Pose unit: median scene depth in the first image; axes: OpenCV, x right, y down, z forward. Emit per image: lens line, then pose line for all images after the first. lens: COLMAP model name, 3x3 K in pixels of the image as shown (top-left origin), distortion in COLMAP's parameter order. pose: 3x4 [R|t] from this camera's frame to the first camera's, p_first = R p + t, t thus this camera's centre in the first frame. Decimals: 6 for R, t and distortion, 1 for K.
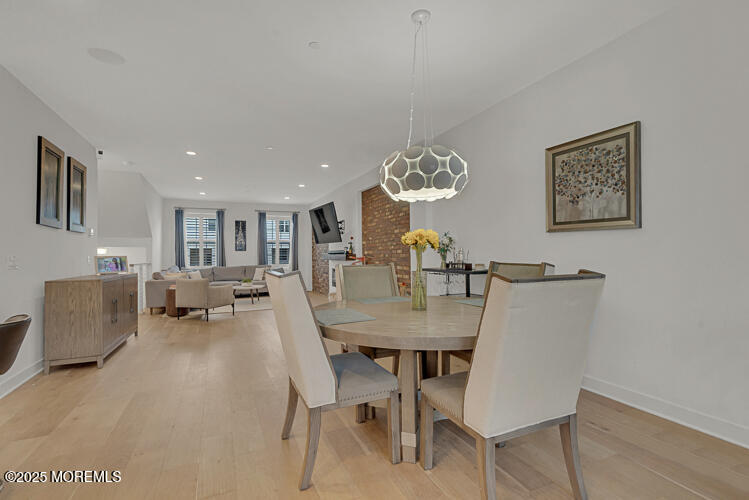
lens RADIAL K [[339.8, 0, 374.3], [0, 339.8, 254.1], [0, 0, 1]] dist [0.005436, -0.000226]
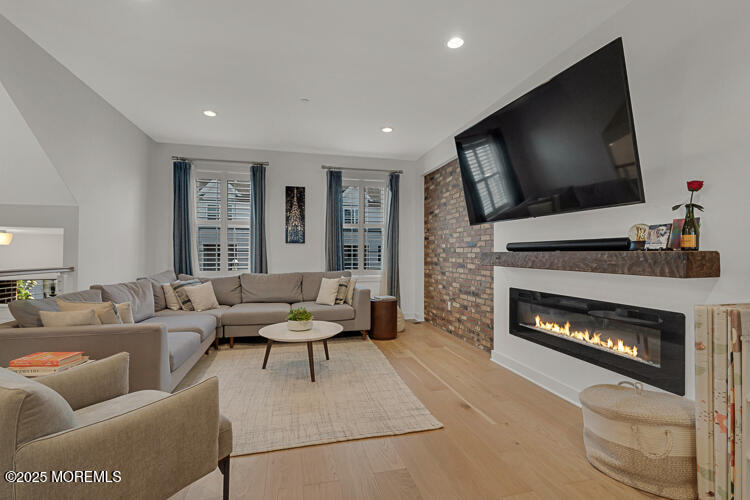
lens RADIAL K [[340.2, 0, 374.9], [0, 340.2, 250.6], [0, 0, 1]] dist [0.005436, -0.000226]
pose [[0.987415, 0.007630, -0.157966, -0.191088], [-0.009006, 0.999928, -0.007993, 0.004210], [0.157894, 0.009315, 0.987412, 0.509897]]
